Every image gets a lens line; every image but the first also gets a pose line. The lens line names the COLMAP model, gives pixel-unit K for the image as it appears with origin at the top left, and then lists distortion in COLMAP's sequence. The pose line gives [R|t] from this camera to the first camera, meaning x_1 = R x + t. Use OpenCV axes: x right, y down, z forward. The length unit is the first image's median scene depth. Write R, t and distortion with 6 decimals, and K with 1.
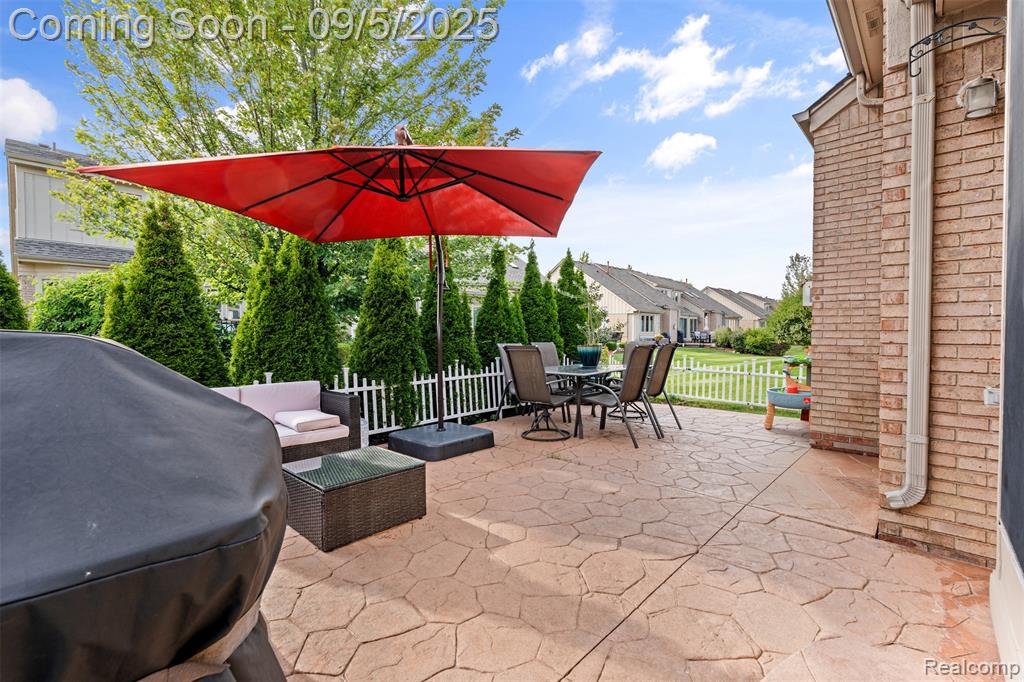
lens RADIAL K [[446.1, 0, 512.0], [0, 446.1, 341.0], [0, 0, 1]] dist [0.000664, 0.000180]
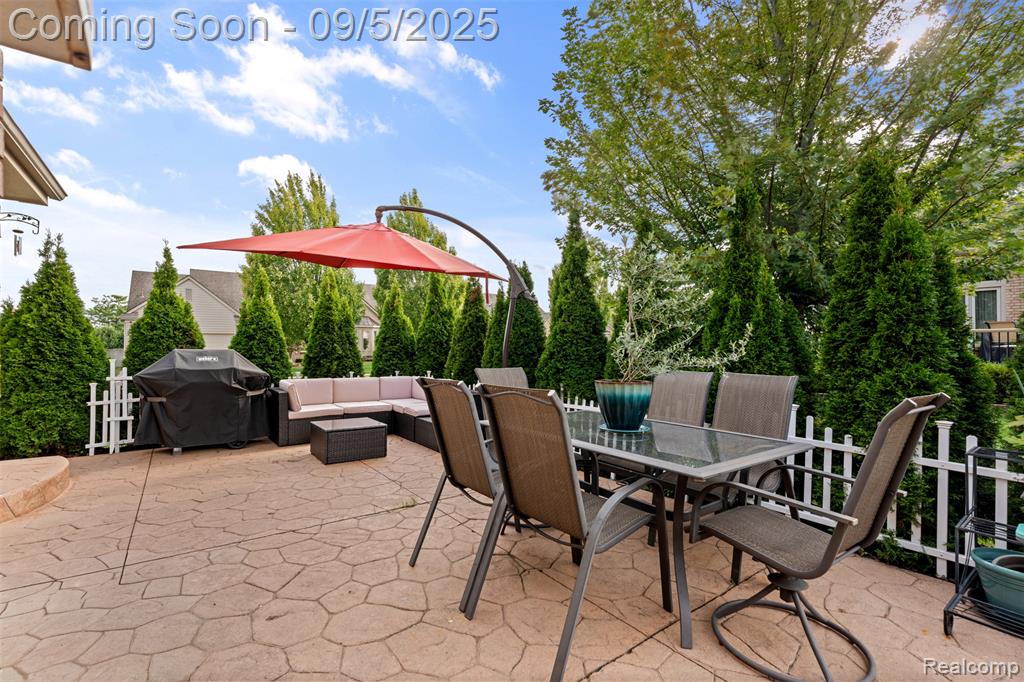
lens RADIAL K [[469.2, 0, 512.0], [0, 469.2, 341.0], [0, 0, 1]] dist [0.189457, 0.000067]
pose [[-0.198858, -0.015753, -0.979902, 0.518207], [-0.036984, 0.999279, -0.008560, -0.021415], [0.979330, 0.034538, -0.199297, 0.742777]]
